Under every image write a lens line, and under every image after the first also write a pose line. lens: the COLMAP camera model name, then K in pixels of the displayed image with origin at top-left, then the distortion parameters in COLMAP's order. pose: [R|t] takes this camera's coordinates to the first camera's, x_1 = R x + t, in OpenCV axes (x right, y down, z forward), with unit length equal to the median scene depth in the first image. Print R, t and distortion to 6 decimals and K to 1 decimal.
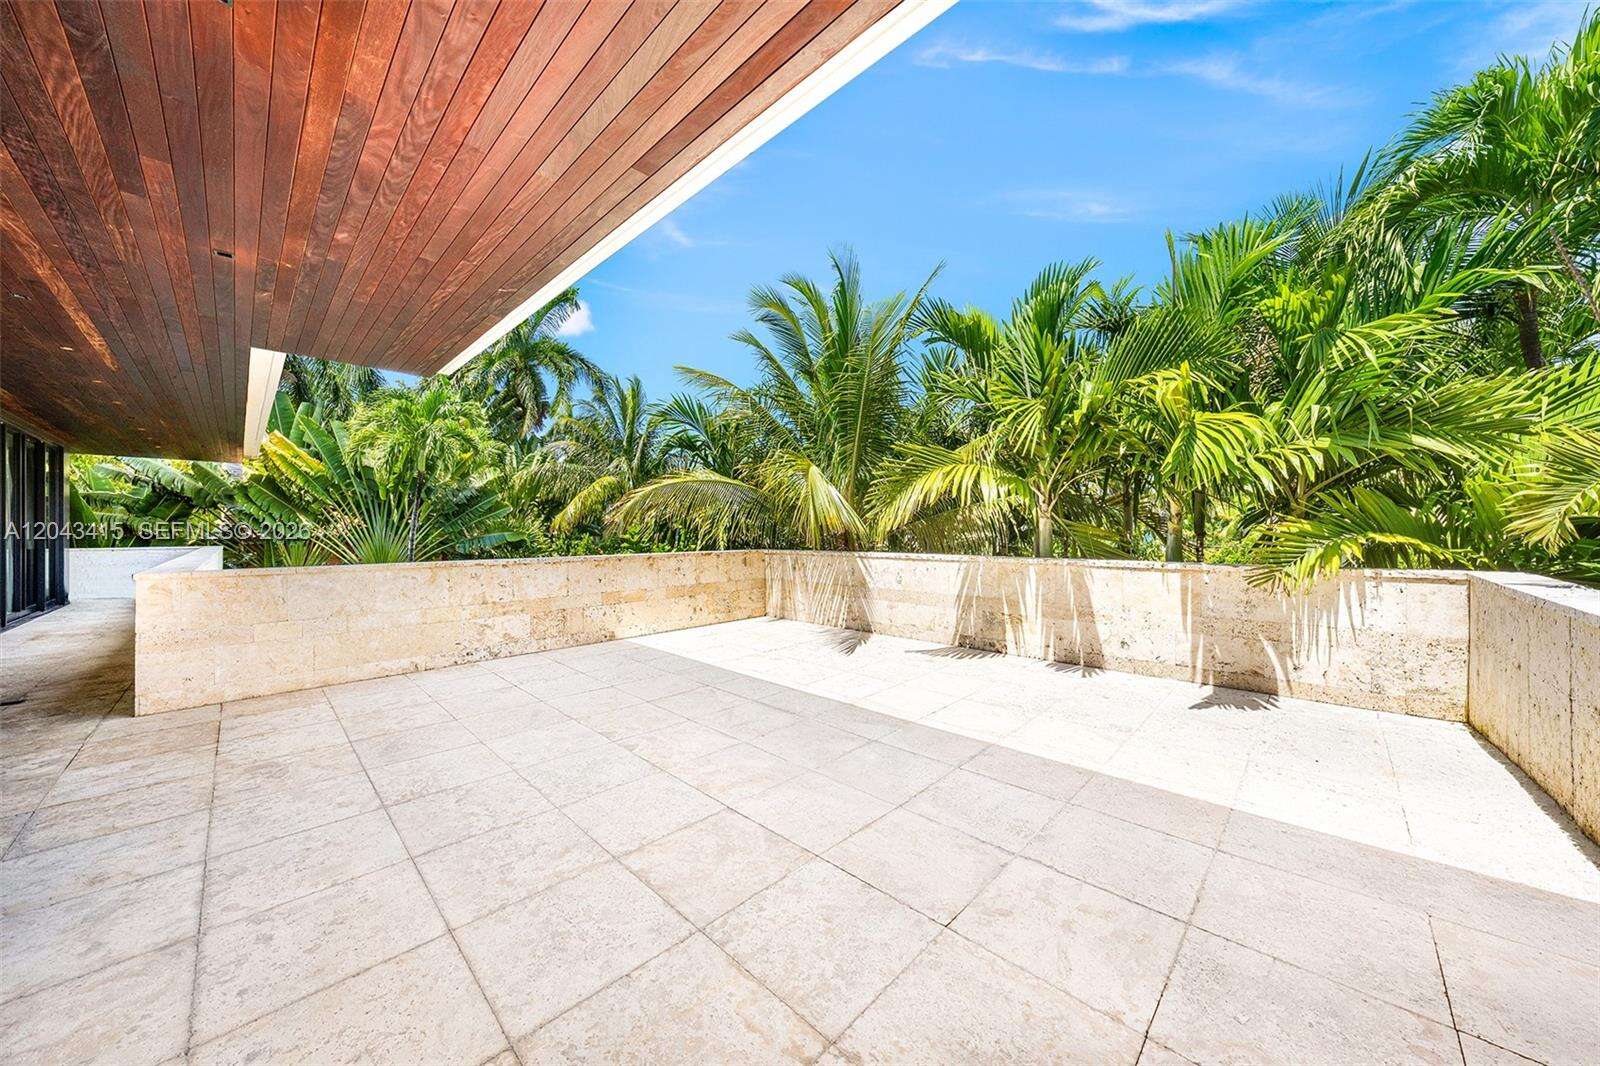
lens RADIAL K [[550.2, 0, 803.2], [0, 550.2, 536.3], [0, 0, 1]] dist [-0.000483, -0.000004]
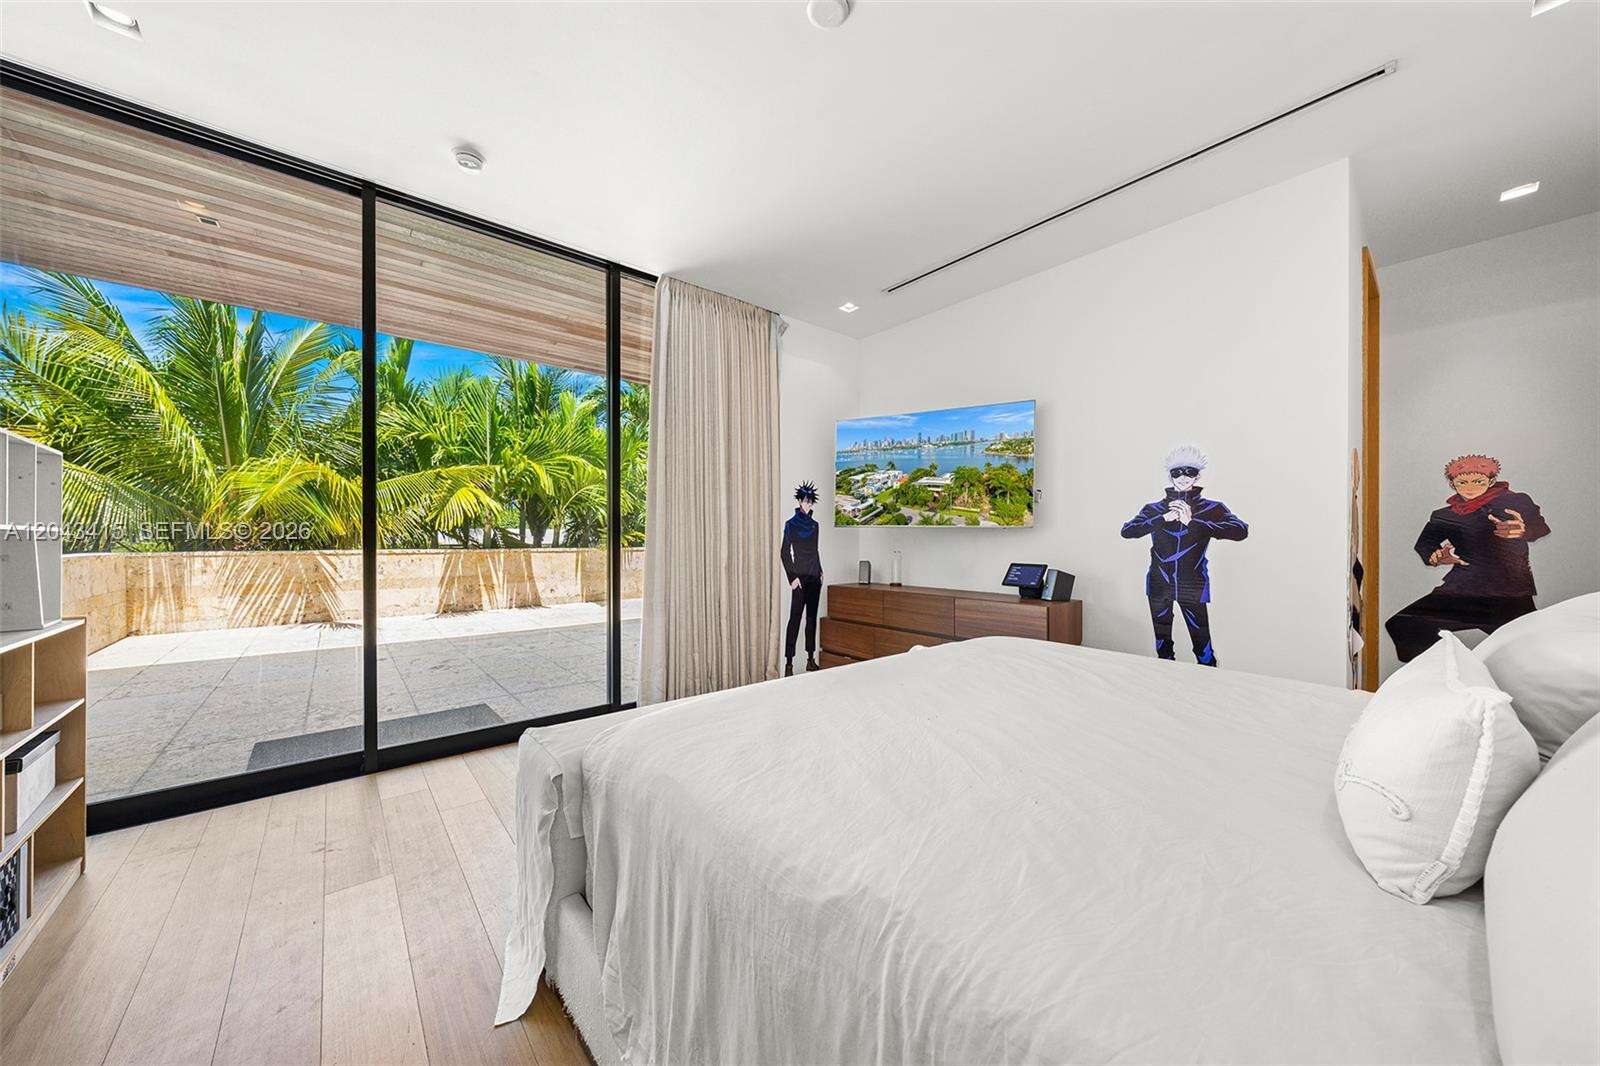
lens RADIAL K [[550.2, 0, 803.4], [0, 550.2, 533.6], [0, 0, 1]] dist [-0.000483, -0.000004]
pose [[0.093987, 0.003050, 0.995569, -1.118469], [-0.001887, 0.999994, -0.002885, -0.003656], [-0.995572, -0.001607, 0.093992, -0.068611]]
